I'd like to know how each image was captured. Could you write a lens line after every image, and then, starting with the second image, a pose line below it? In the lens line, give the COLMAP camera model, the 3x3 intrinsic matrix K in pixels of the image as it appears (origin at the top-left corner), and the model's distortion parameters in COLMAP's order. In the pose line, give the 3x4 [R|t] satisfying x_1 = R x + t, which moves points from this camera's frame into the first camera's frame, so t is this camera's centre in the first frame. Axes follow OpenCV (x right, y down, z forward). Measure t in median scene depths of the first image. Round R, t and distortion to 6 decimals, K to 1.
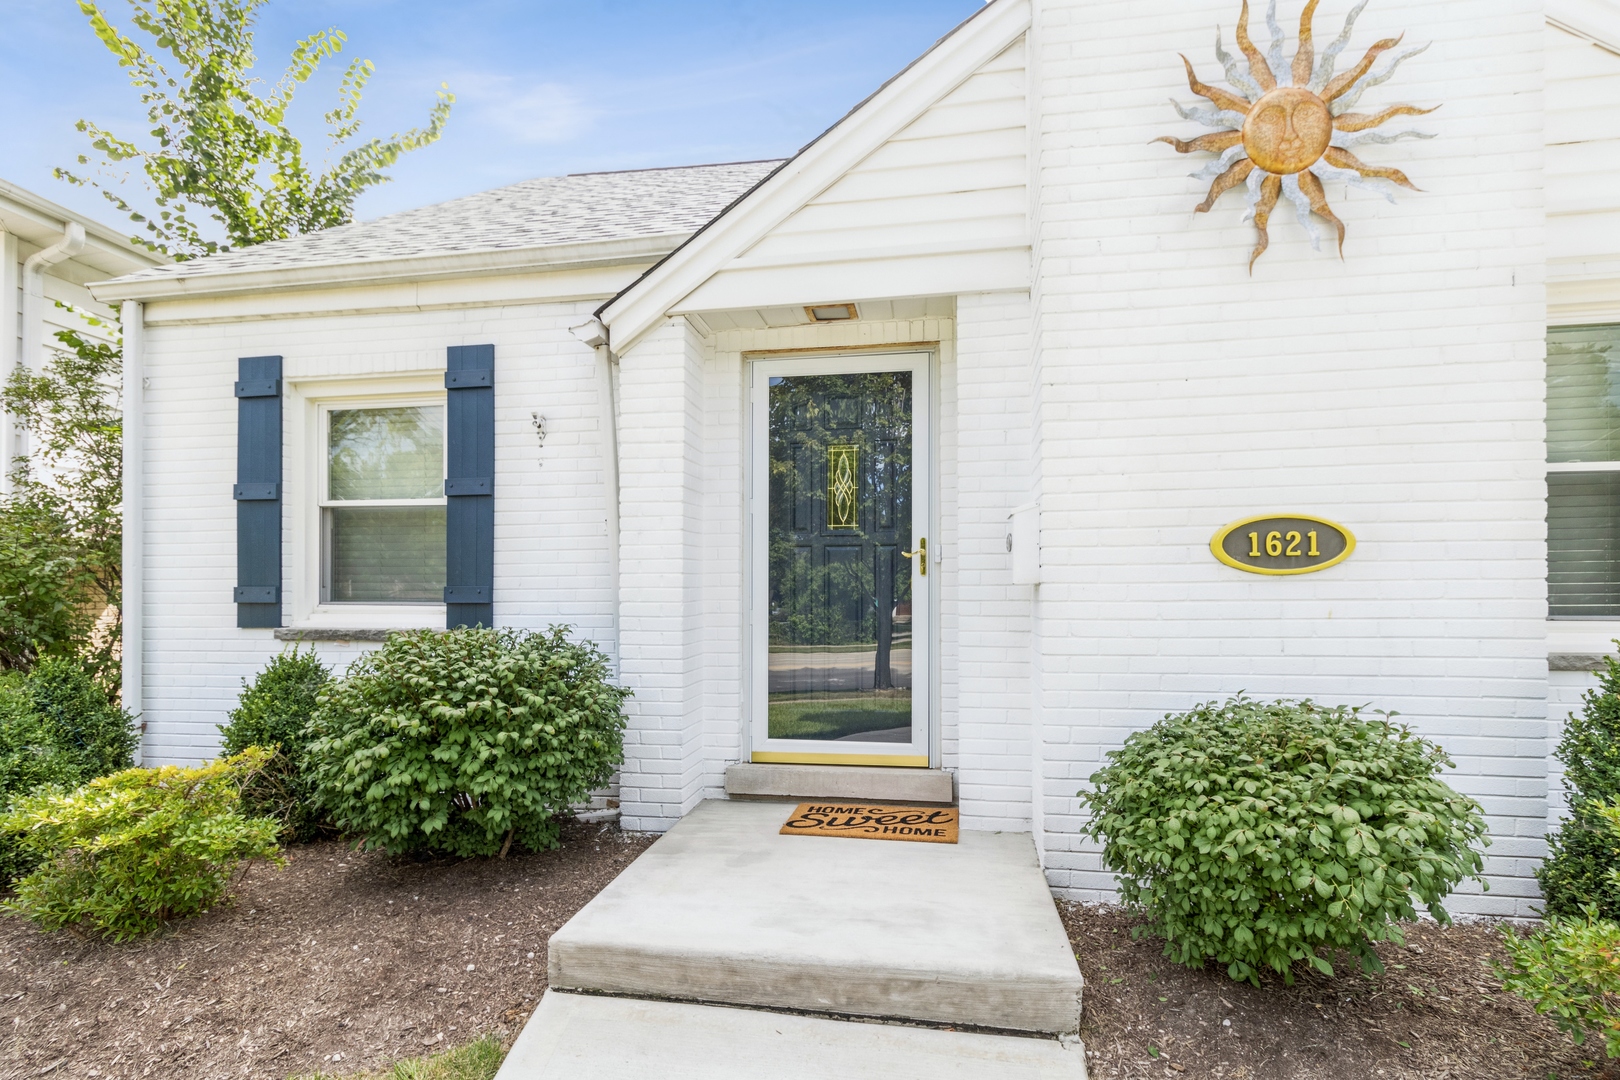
lens RADIAL K [[754.4, 0, 818.3], [0, 754.4, 543.4], [0, 0, 1]] dist [0.002494, 0.001259]
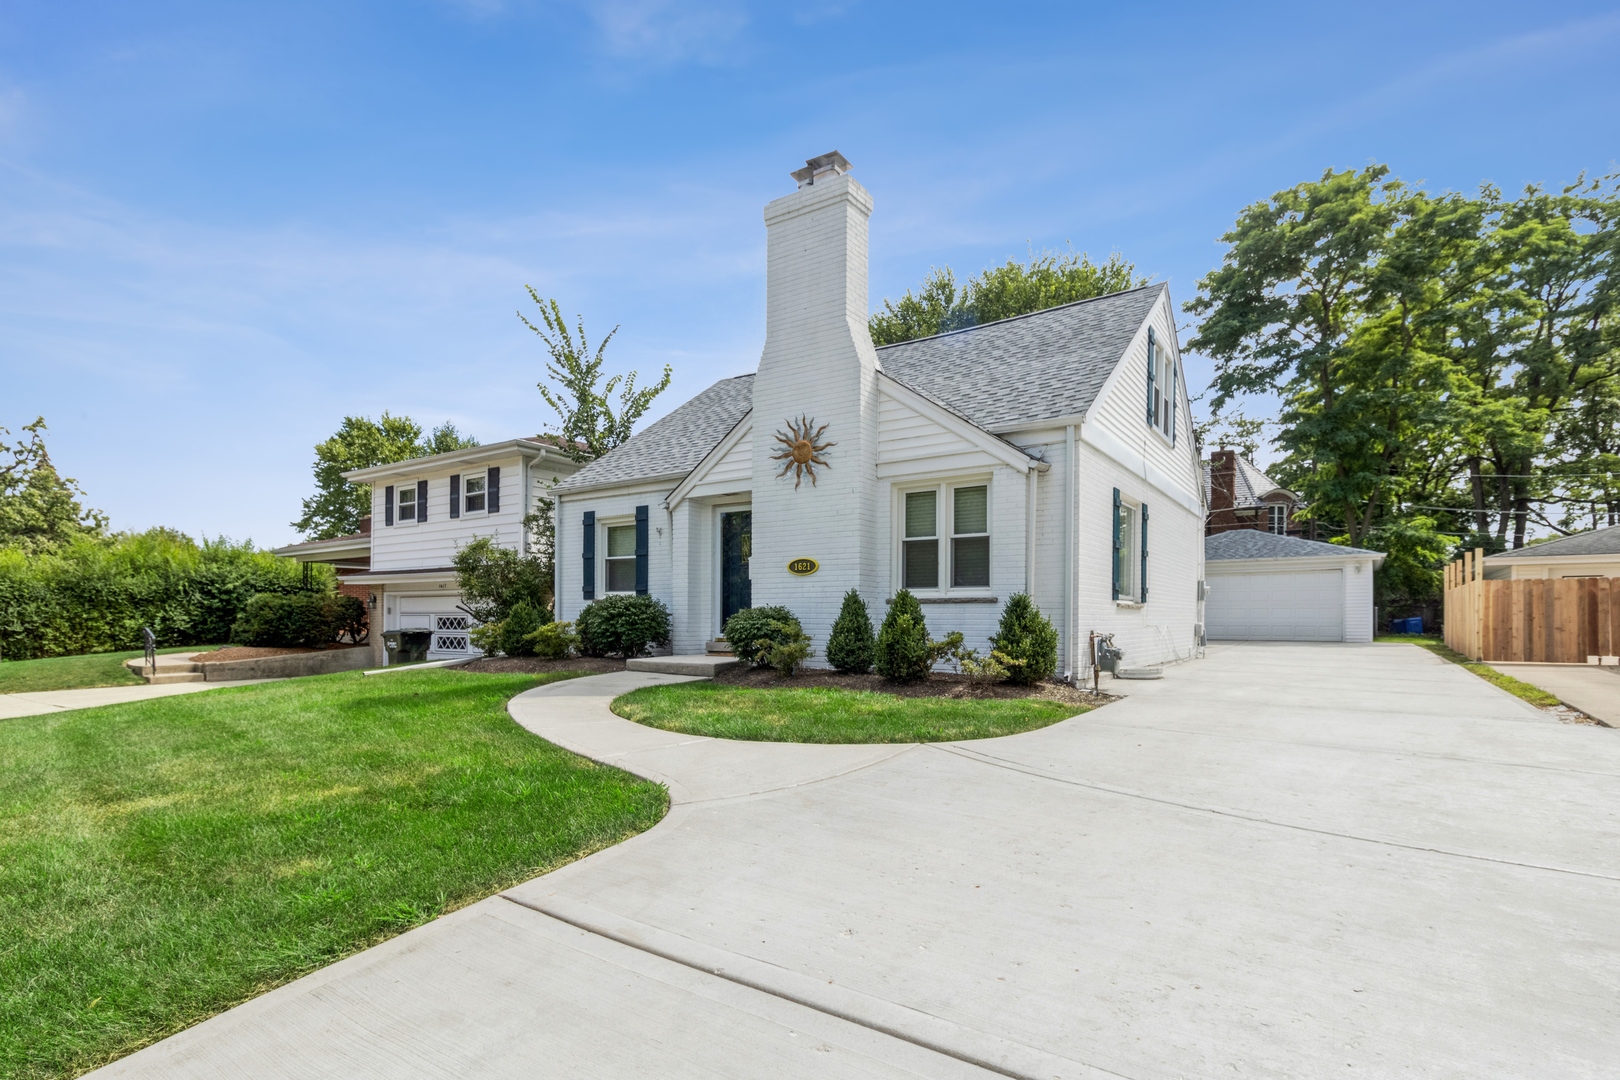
lens RADIAL K [[754.4, 0, 818.3], [0, 754.4, 543.4], [0, 0, 1]] dist [0.002494, 0.001259]
pose [[0.912446, -0.029868, -0.408105, 1.437936], [0.012758, 0.998924, -0.044584, 0.033738], [0.408998, 0.035474, 0.911846, -1.491878]]
